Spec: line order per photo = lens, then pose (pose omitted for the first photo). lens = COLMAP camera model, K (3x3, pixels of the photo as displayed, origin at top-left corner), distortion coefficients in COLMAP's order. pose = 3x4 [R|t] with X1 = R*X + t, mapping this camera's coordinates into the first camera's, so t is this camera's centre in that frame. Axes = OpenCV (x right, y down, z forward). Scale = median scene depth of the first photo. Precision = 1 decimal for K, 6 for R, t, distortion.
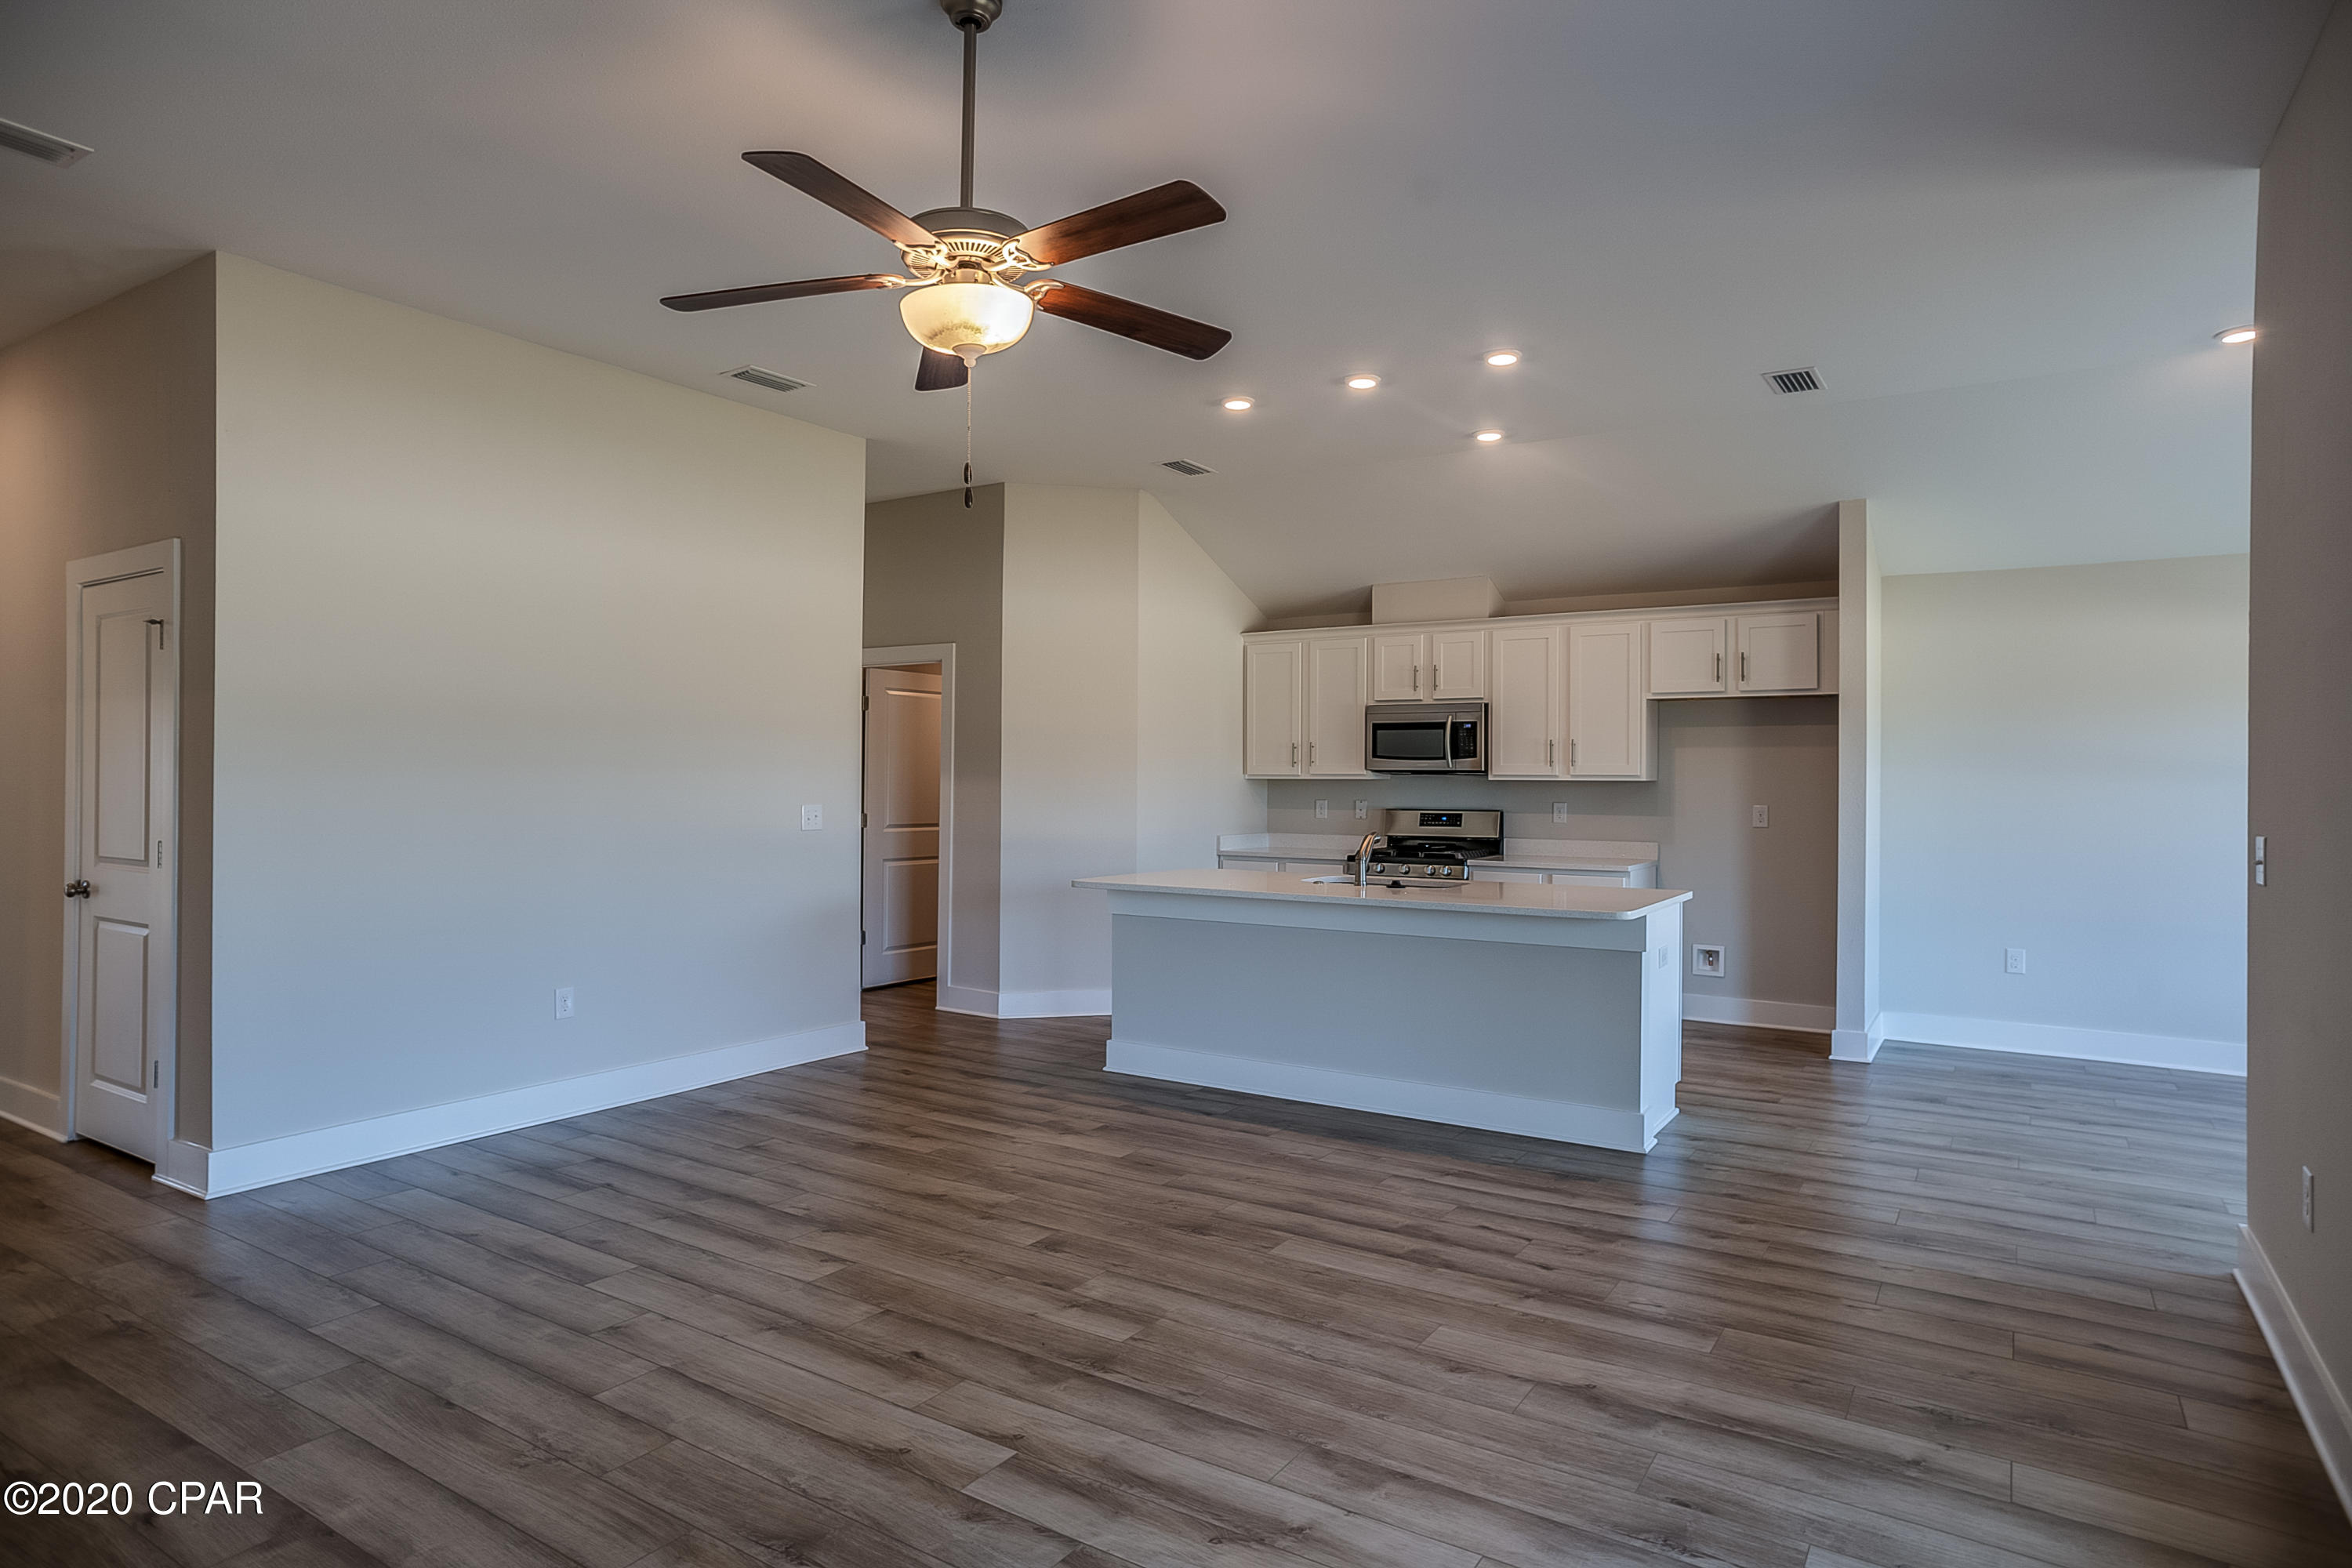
lens RADIAL K [[1313.0, 0, 1181.5], [0, 1313.0, 779.8], [0, 0, 1]] dist [-0.071909, 0.069151]
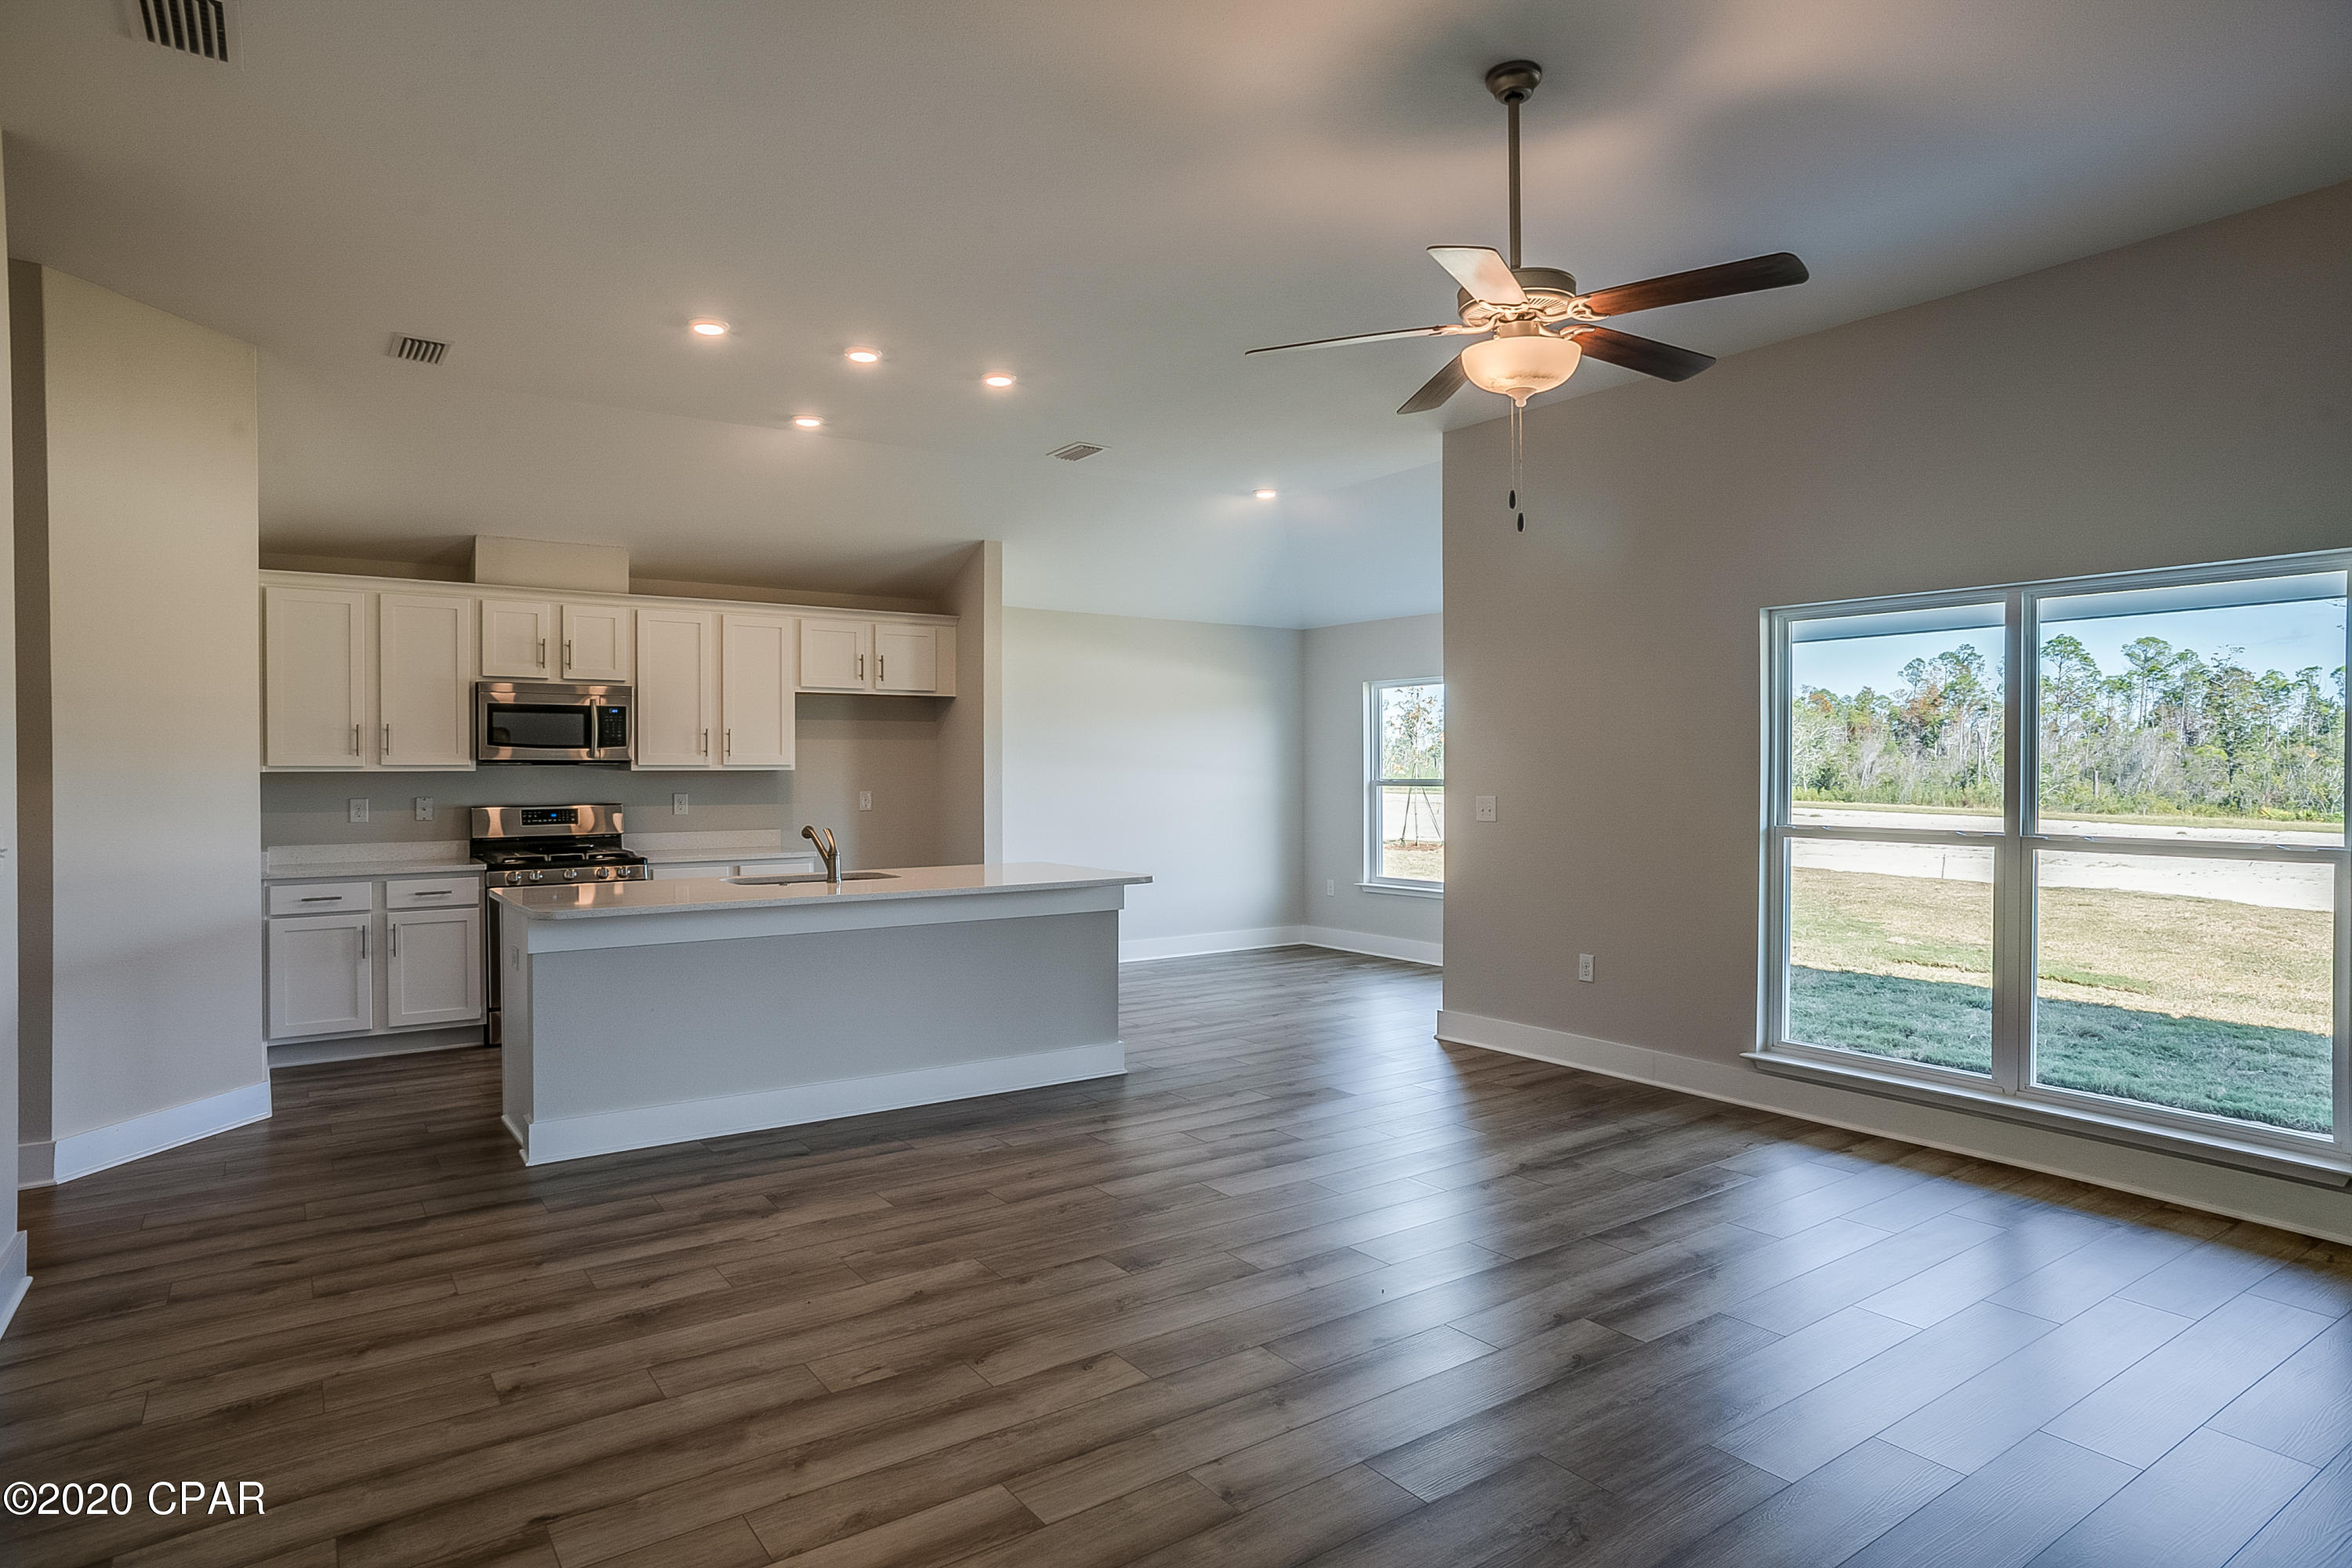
lens RADIAL K [[1313.0, 0, 1181.5], [0, 1313.0, 779.8], [0, 0, 1]] dist [-0.071909, 0.069151]
pose [[0.365342, -0.013539, 0.930775, -0.570487], [0.006059, 0.999908, 0.012166, -0.002774], [-0.930854, 0.001195, 0.365390, 0.369969]]
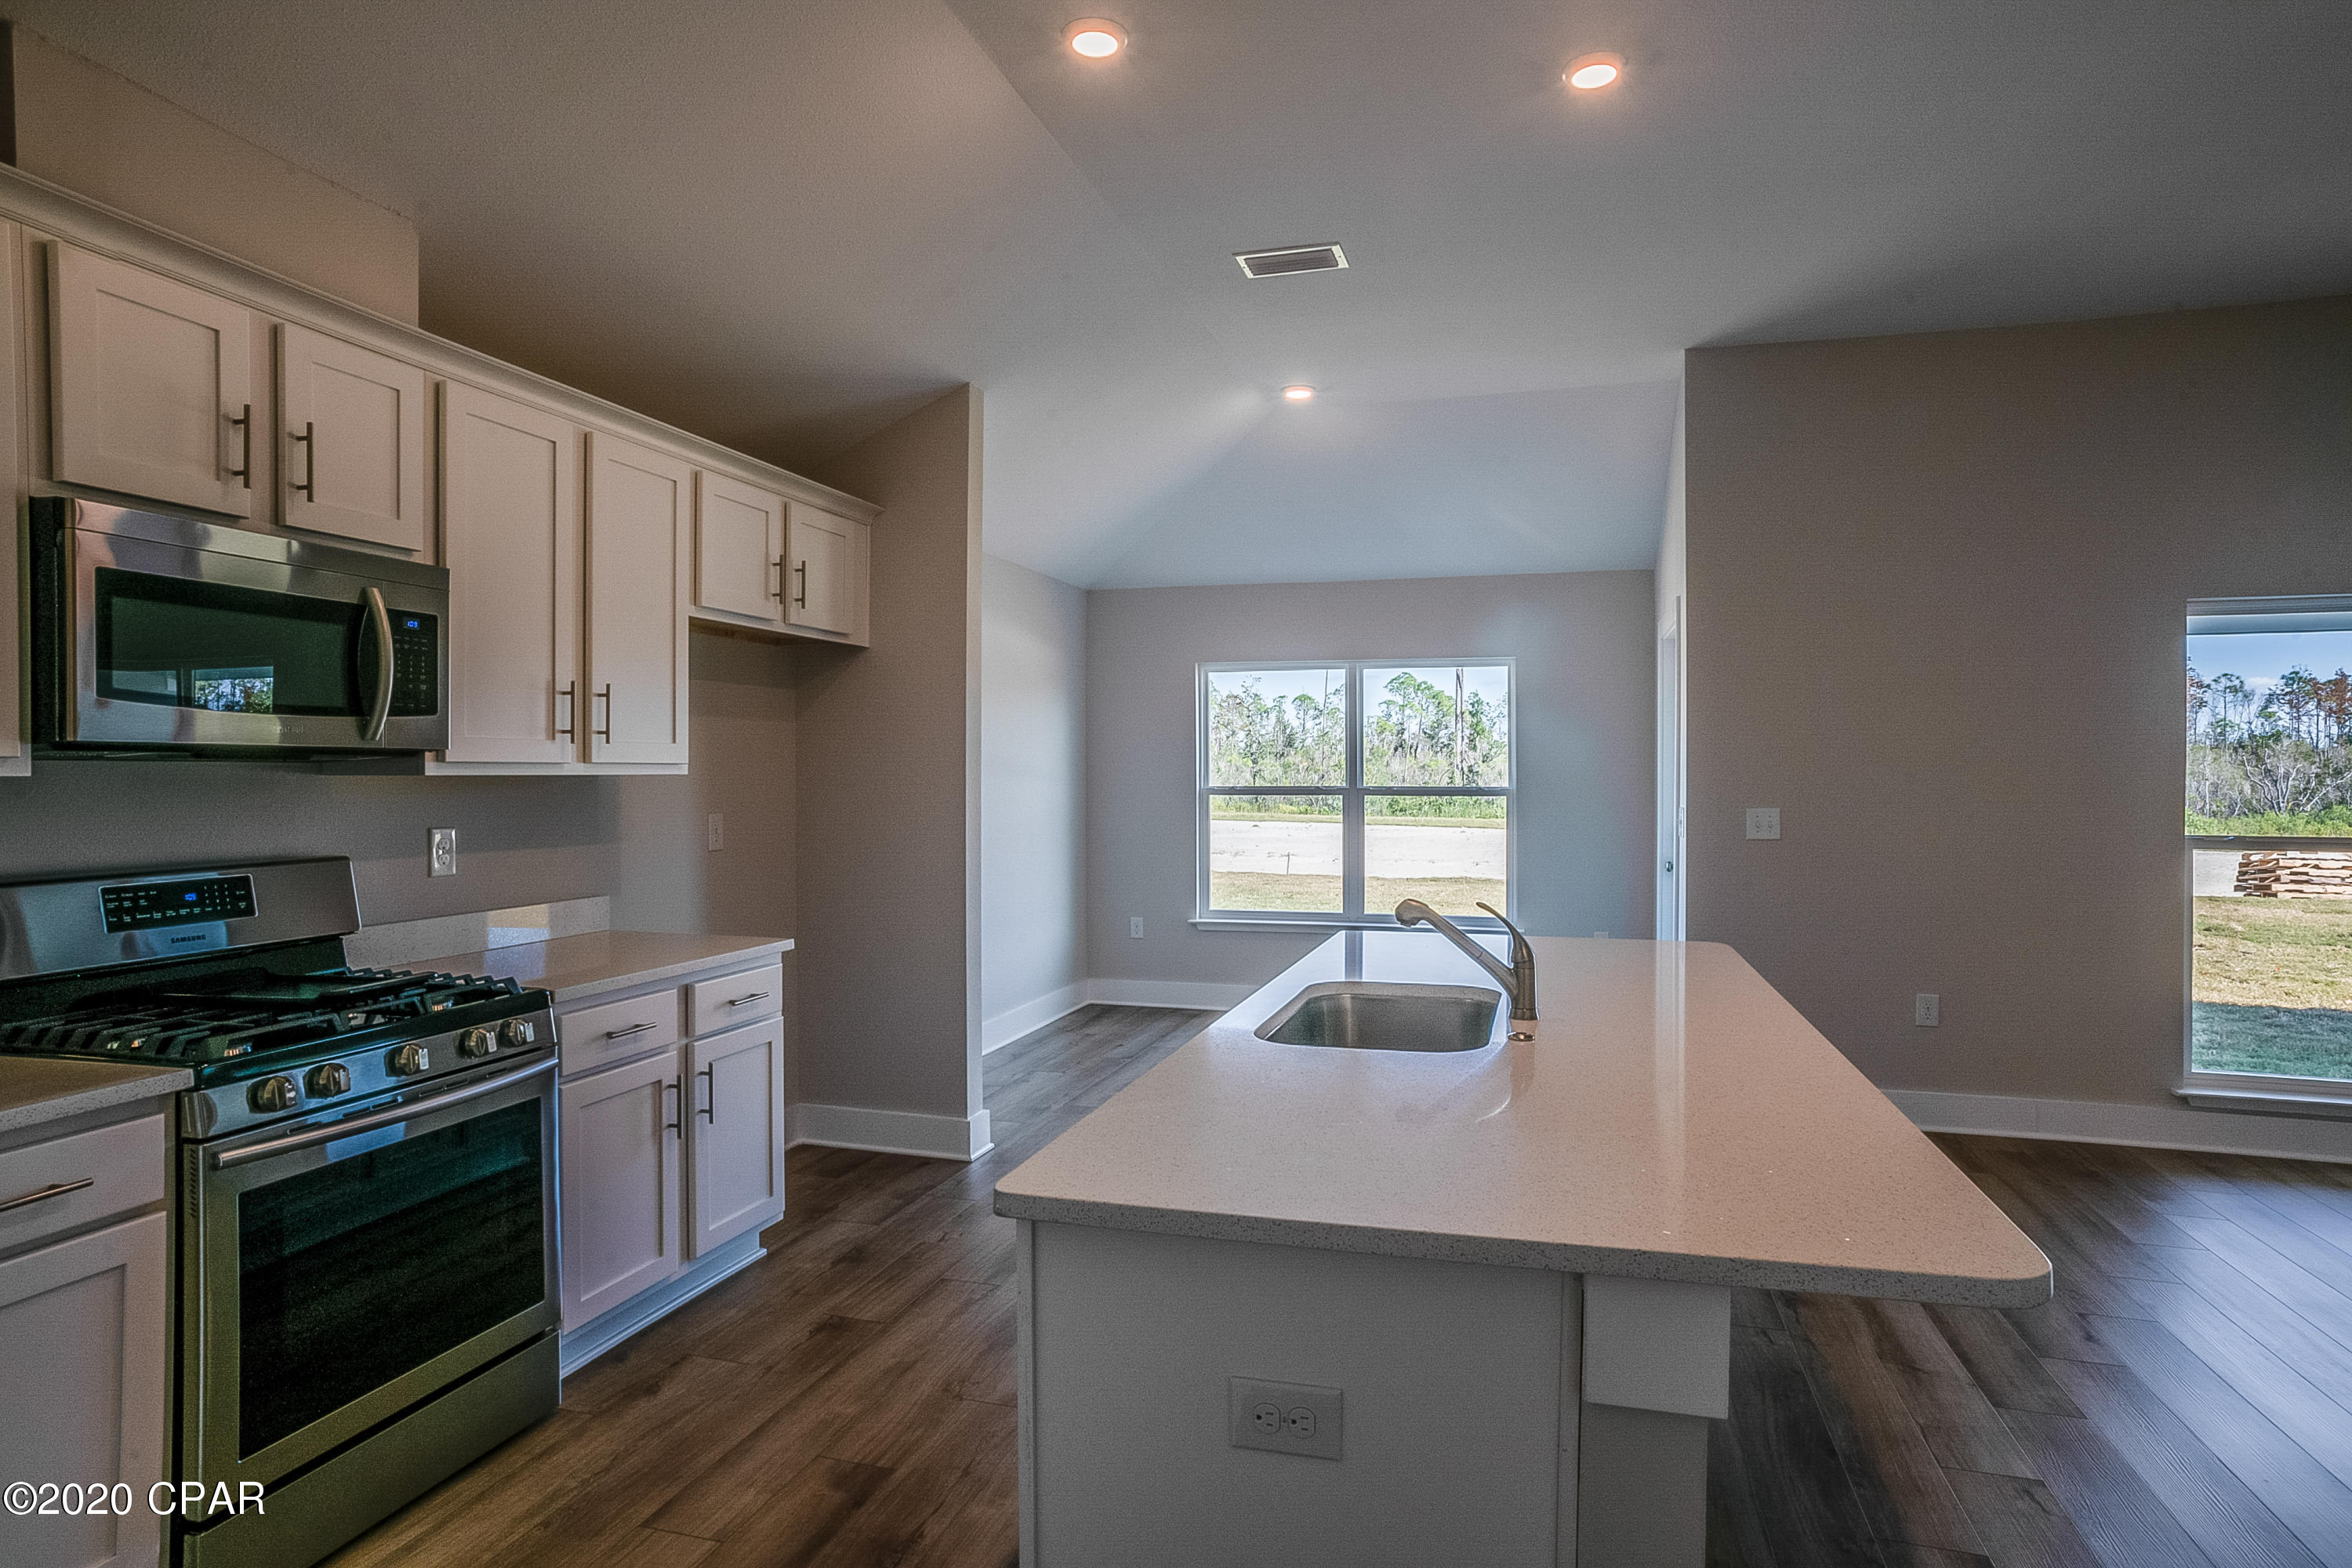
lens RADIAL K [[1313.0, 0, 1181.5], [0, 1313.0, 779.8], [0, 0, 1]] dist [-0.071909, 0.069151]
pose [[-0.297123, -0.010203, 0.954785, -0.216114], [0.000375, 0.999942, 0.010803, -0.003120], [-0.954839, 0.003568, -0.297102, 1.089132]]
